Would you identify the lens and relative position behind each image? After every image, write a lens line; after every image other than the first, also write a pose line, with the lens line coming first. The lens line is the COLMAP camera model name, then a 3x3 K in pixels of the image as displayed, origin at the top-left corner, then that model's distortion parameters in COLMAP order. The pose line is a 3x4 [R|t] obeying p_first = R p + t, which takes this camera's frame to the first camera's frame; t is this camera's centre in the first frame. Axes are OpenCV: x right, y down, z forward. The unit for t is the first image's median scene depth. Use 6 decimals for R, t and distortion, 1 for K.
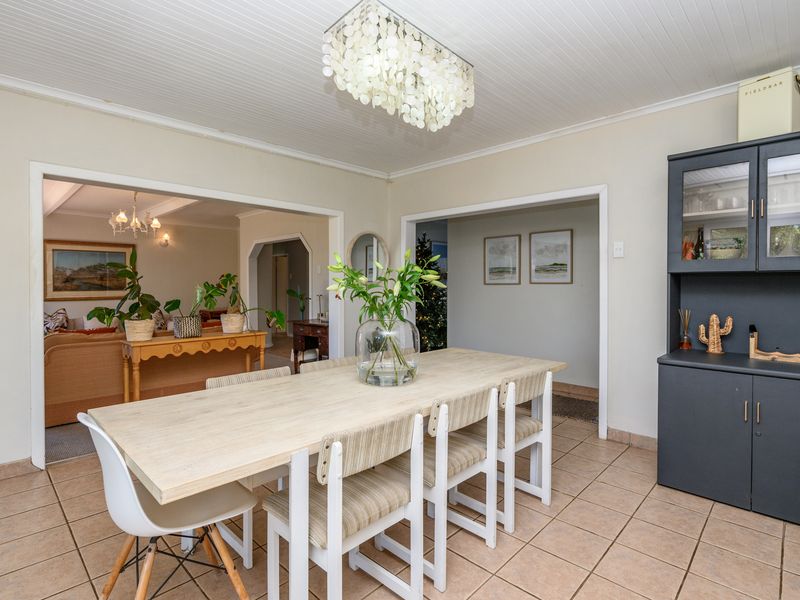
lens RADIAL K [[419.4, 0, 400.0], [0, 419.4, 300.0], [0, 0, 1]] dist [0.004651, 0.000225]
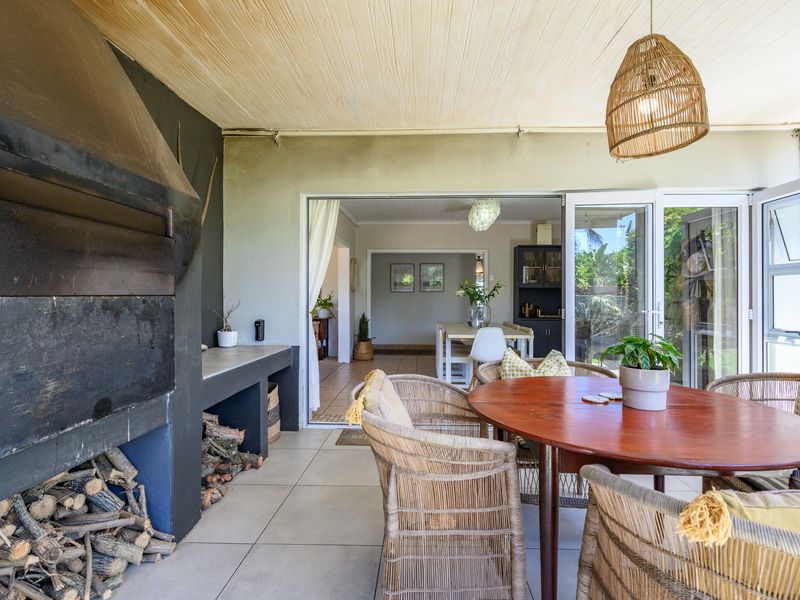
lens RADIAL K [[419.4, 0, 400.0], [0, 419.4, 300.0], [0, 0, 1]] dist [0.004651, 0.000225]
pose [[0.734267, -0.003670, 0.678850, -1.258836], [0.020455, 0.999651, -0.016721, 0.031911], [-0.678552, 0.026164, 0.734086, -0.331941]]
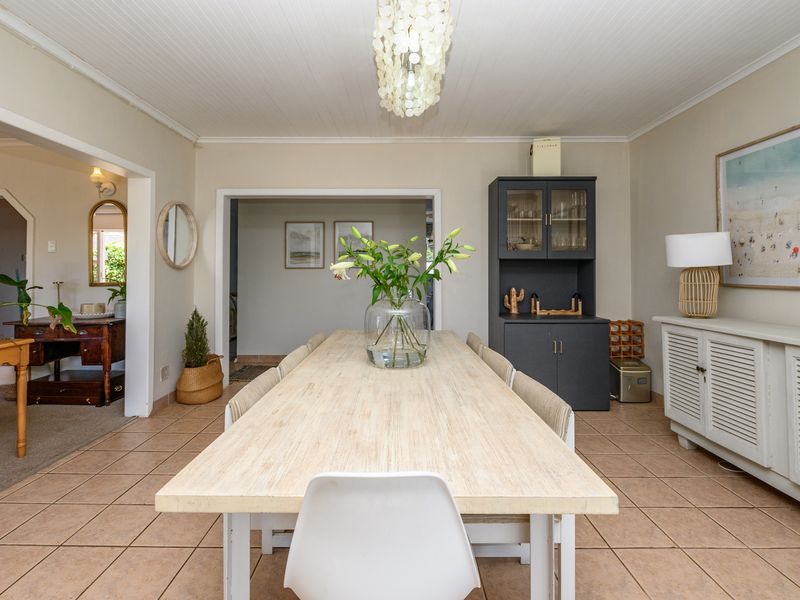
lens RADIAL K [[403.0, 0, 387.3], [0, 403.0, 270.8], [0, 0, 1]] dist [0.001313, -0.000463]
pose [[0.718982, 0.004424, 0.695015, -0.406934], [0.025098, 0.999162, -0.032322, 0.007243], [-0.694576, 0.040682, 0.718268, 0.207376]]
